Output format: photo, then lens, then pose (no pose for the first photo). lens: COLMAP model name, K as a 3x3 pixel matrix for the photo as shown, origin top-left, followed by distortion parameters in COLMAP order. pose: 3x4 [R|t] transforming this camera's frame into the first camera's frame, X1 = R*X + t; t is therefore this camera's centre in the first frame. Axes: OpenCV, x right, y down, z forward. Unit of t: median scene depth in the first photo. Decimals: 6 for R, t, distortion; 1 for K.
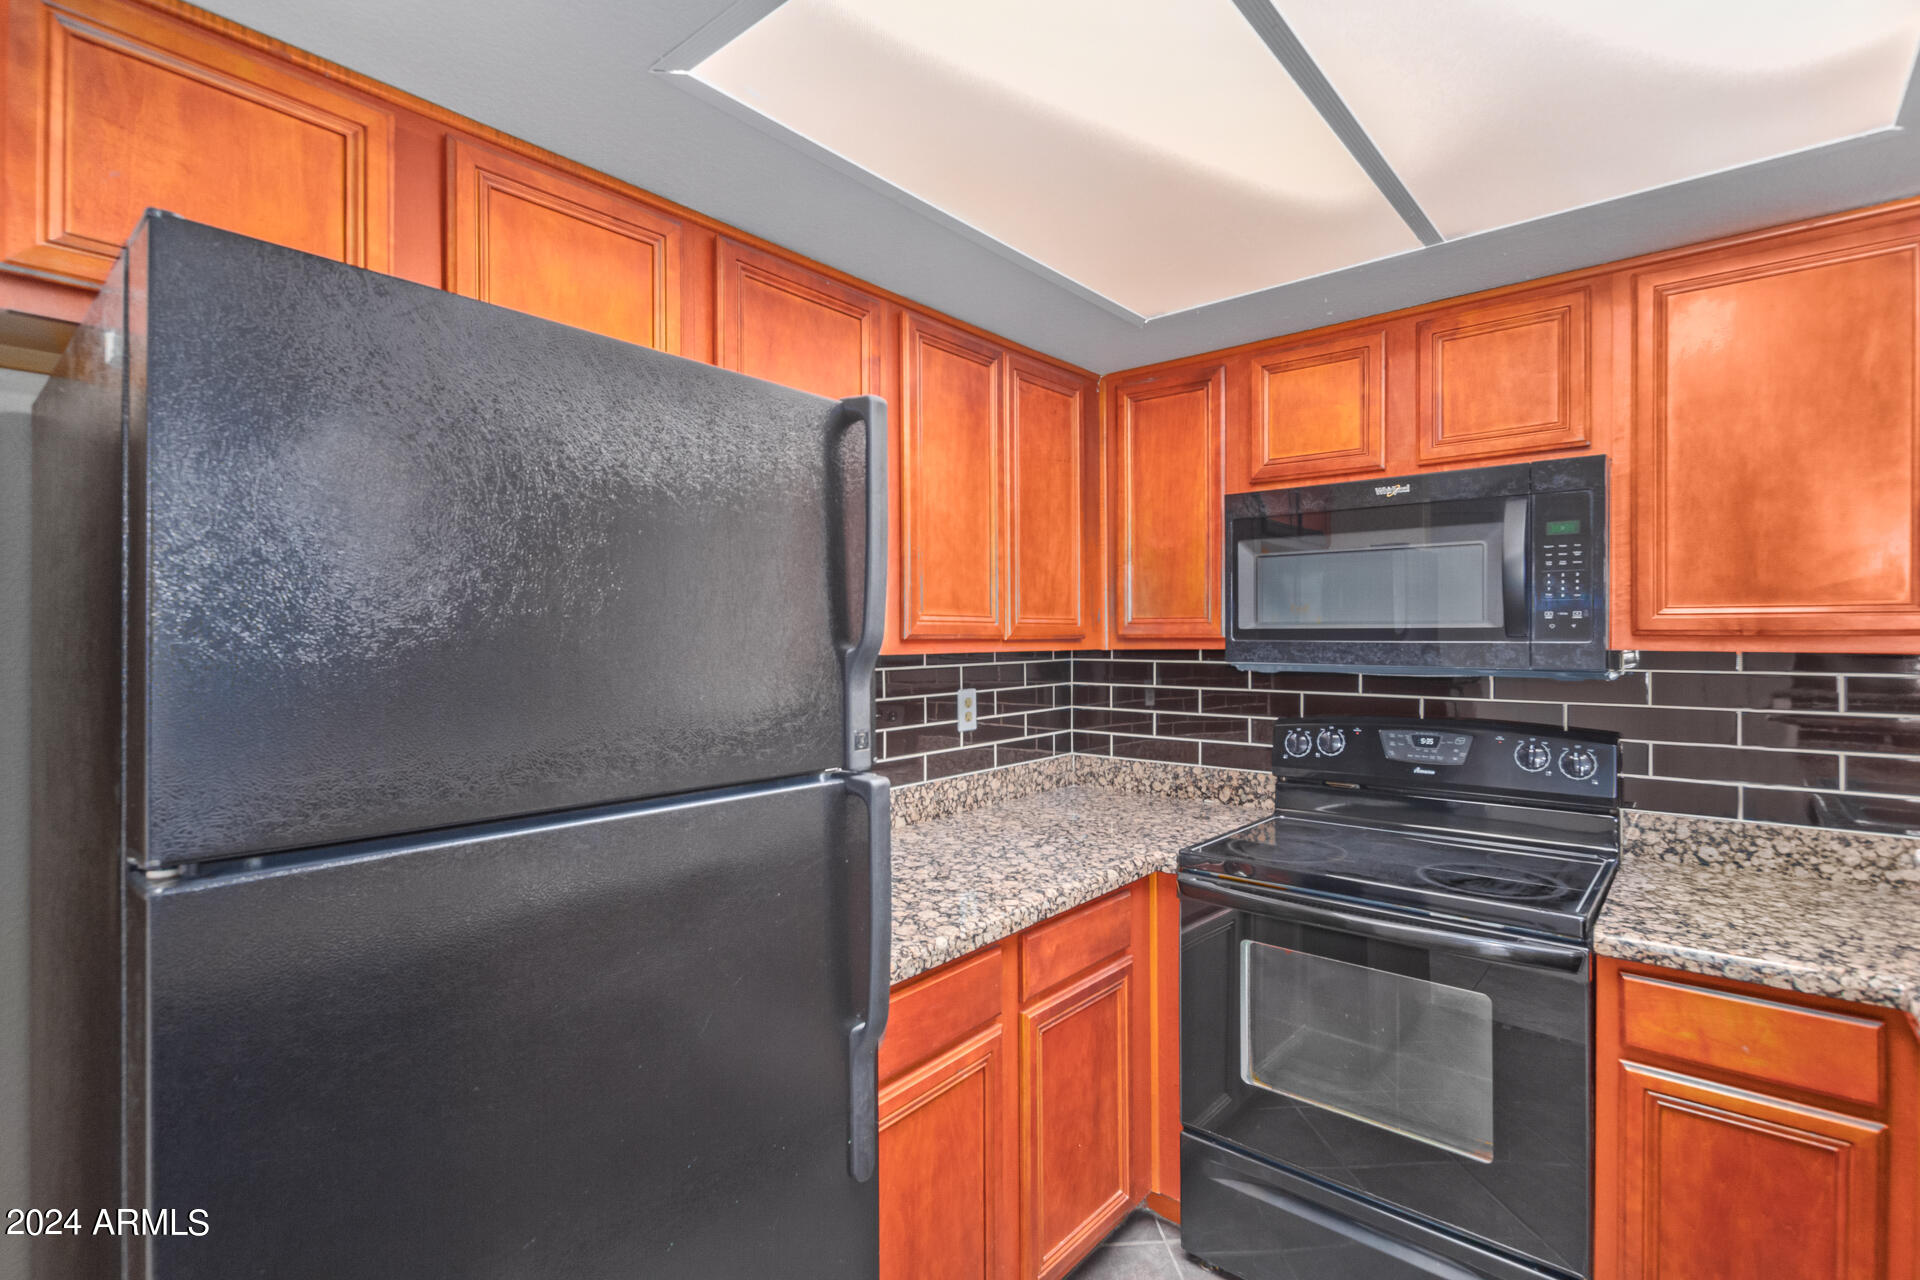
lens RADIAL K [[881.1, 0, 965.4], [0, 881.1, 636.2], [0, 0, 1]] dist [0.008517, -0.005762]
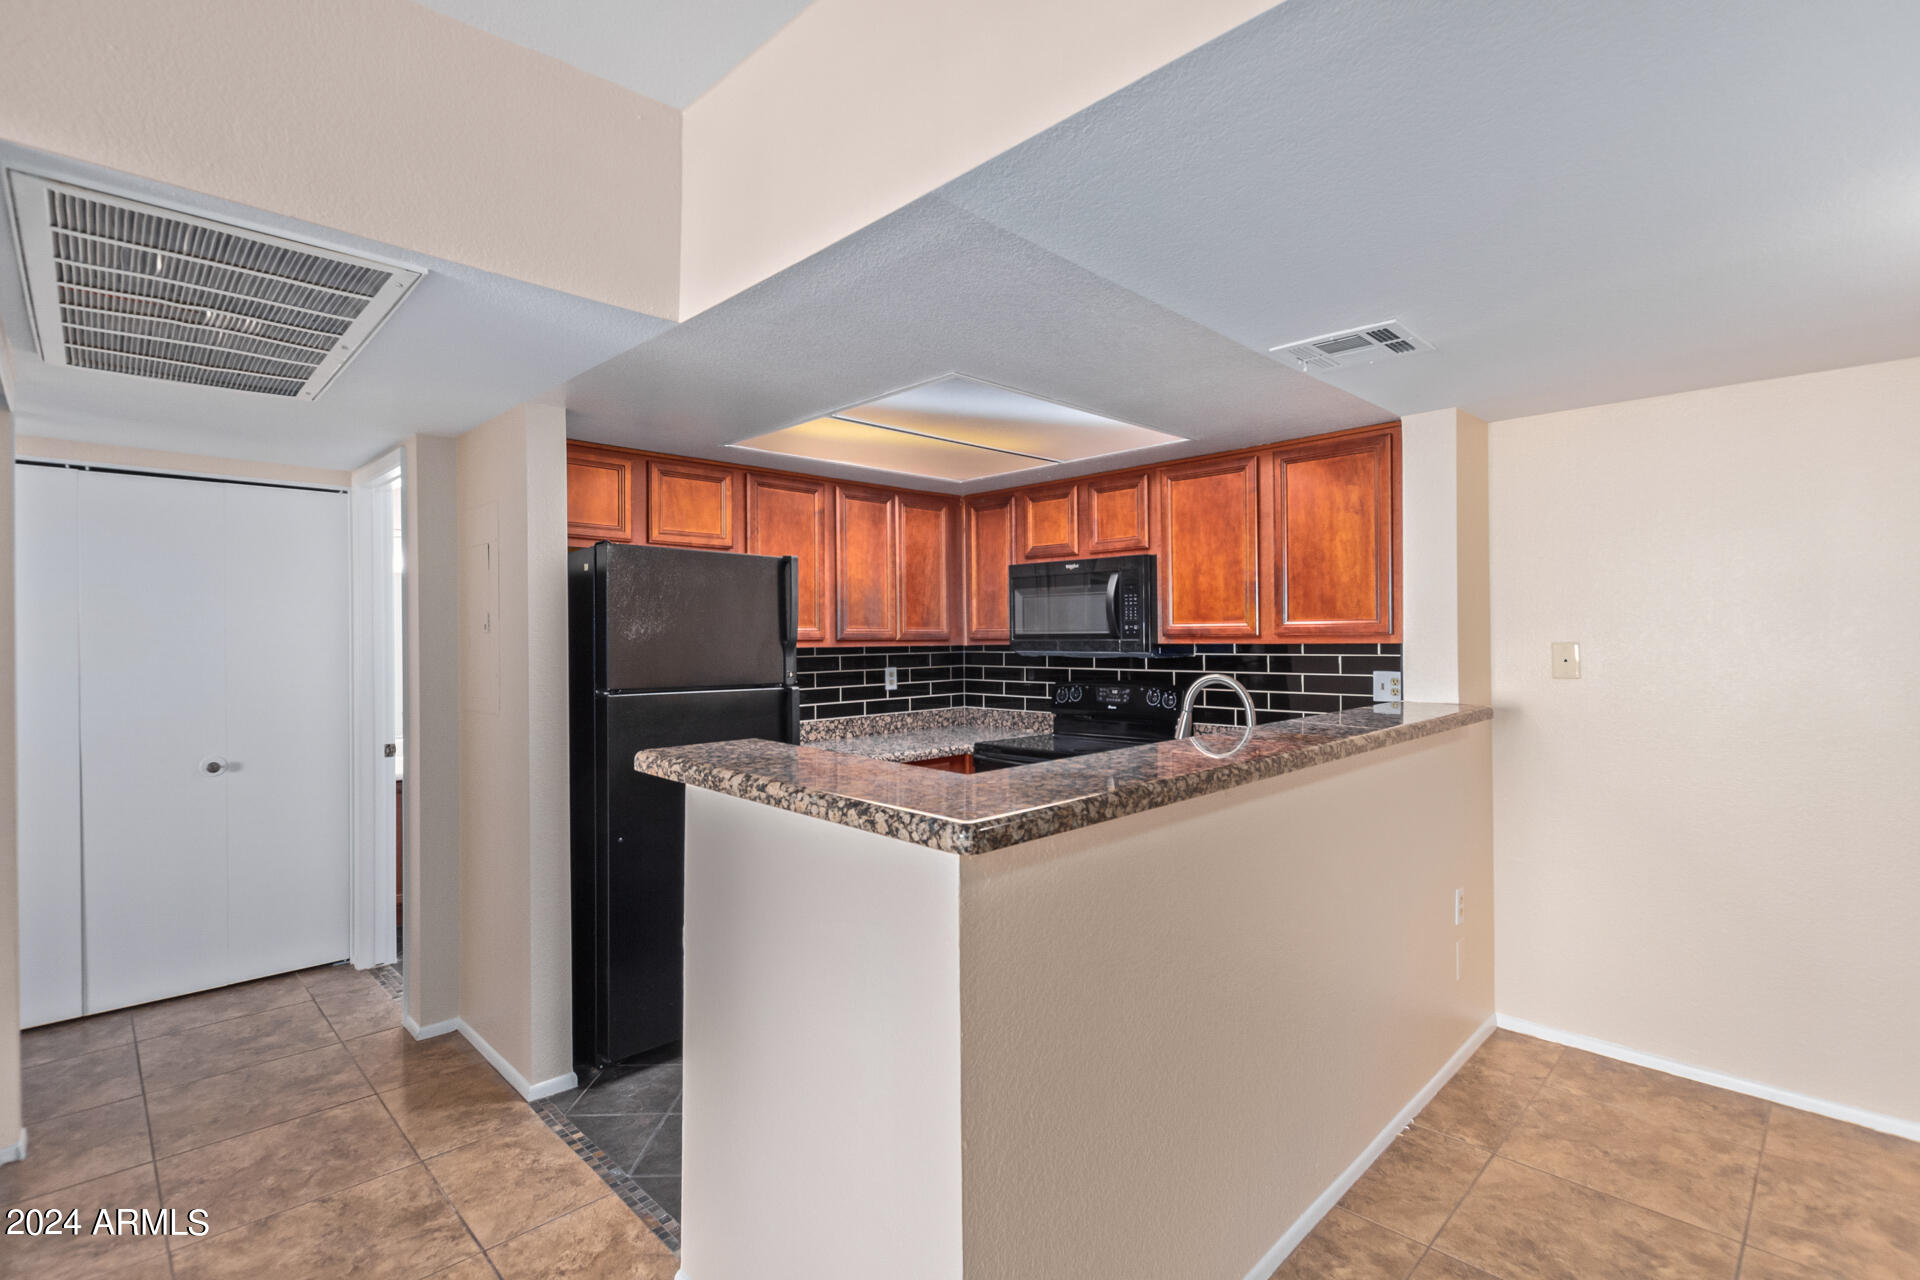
lens RADIAL K [[881.1, 0, 970.0], [0, 881.1, 639.7], [0, 0, 1]] dist [0.008517, -0.005762]
pose [[0.996889, -0.004374, -0.078696, 0.406244], [0.004462, 0.999990, 0.000939, 0.002379], [0.078691, -0.001287, 0.996898, -1.068717]]
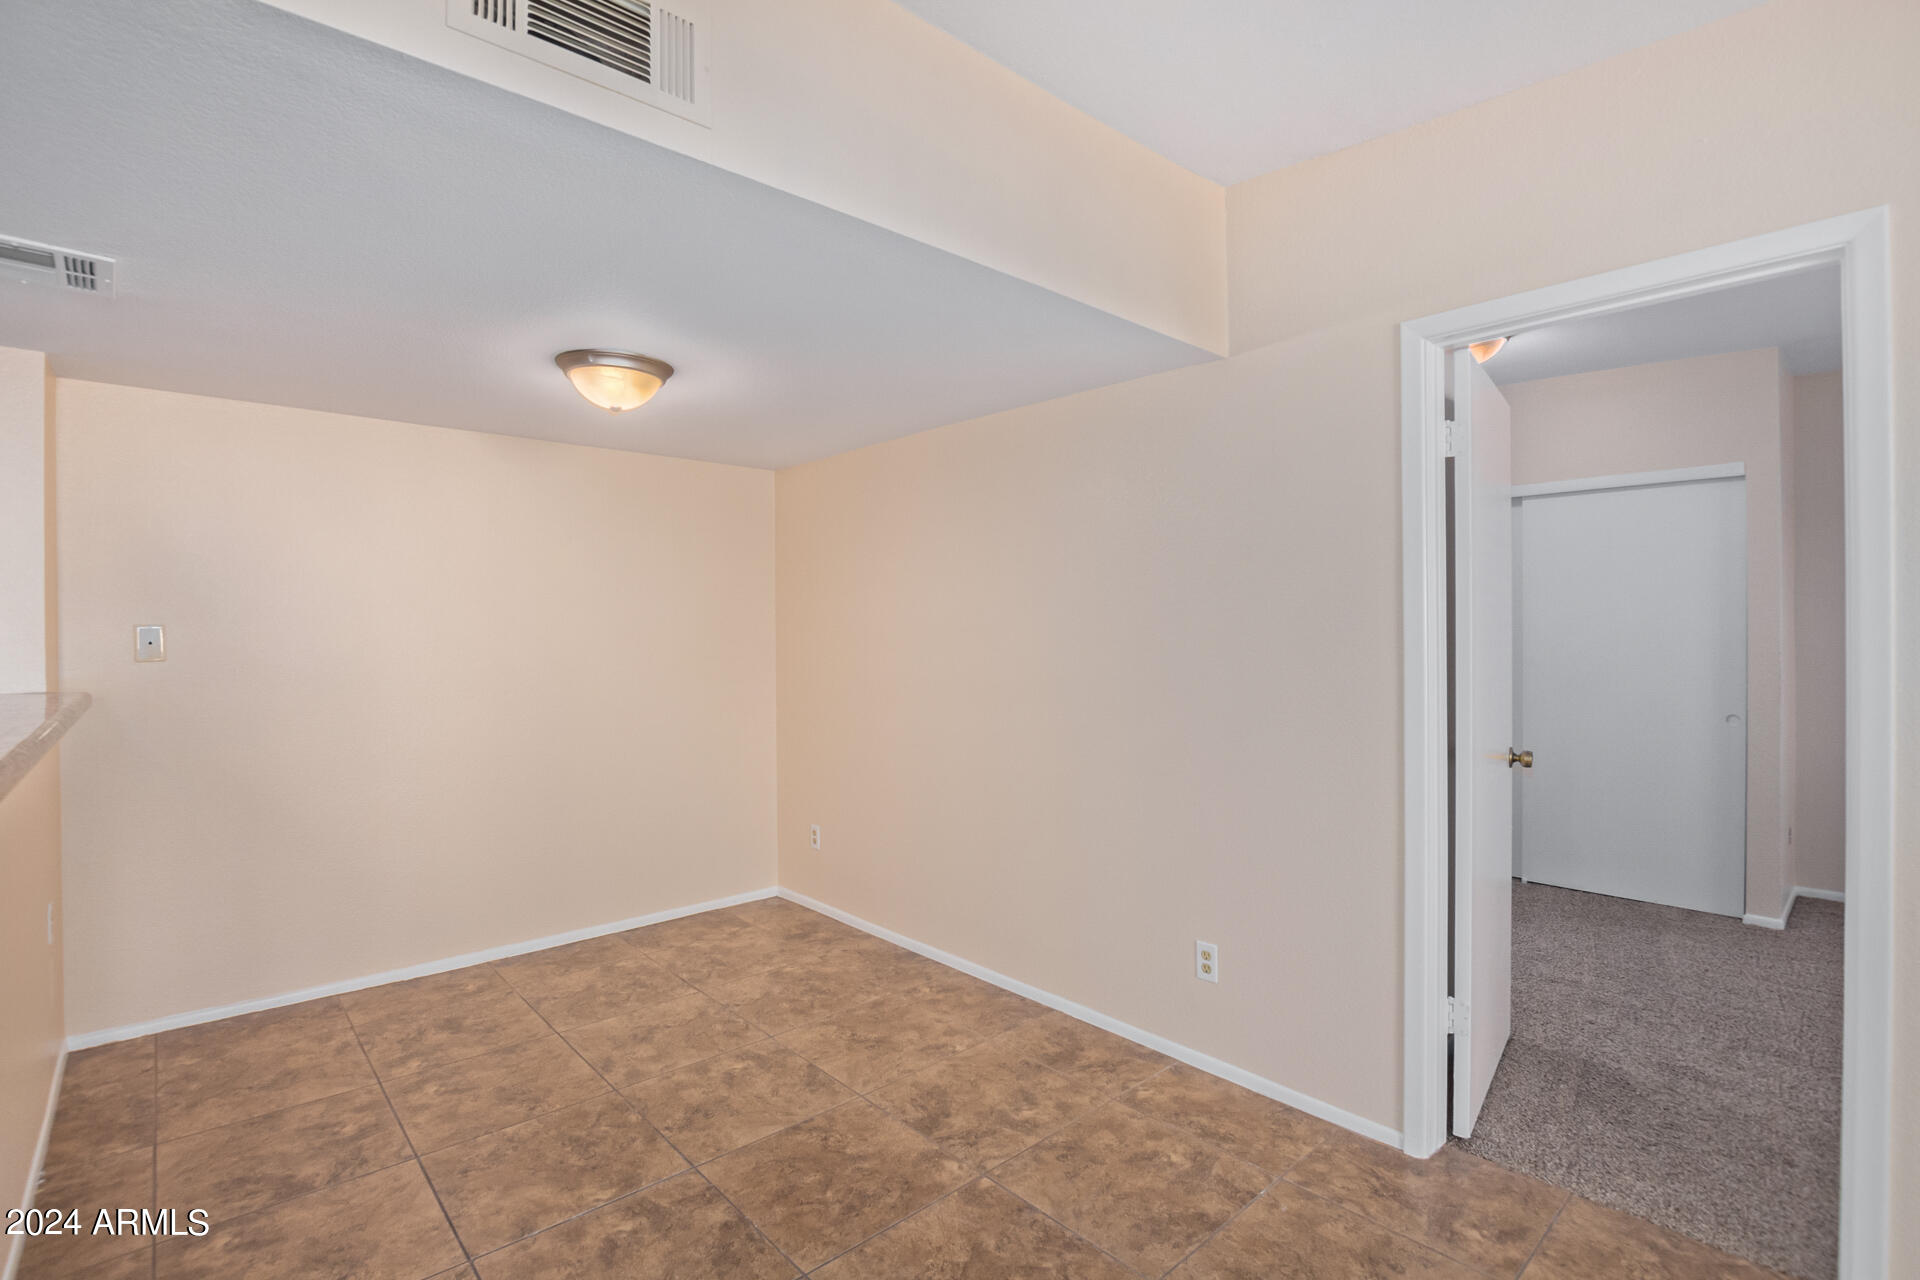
lens RADIAL K [[906.4, 0, 978.0], [0, 906.4, 628.7], [0, 0, 1]] dist [-0.026436, -0.001119]
pose [[0.121421, 0.000394, 0.992601, -0.007773], [0.004292, 0.999990, -0.000922, 0.032204], [-0.992592, 0.004372, 0.121418, -1.033701]]
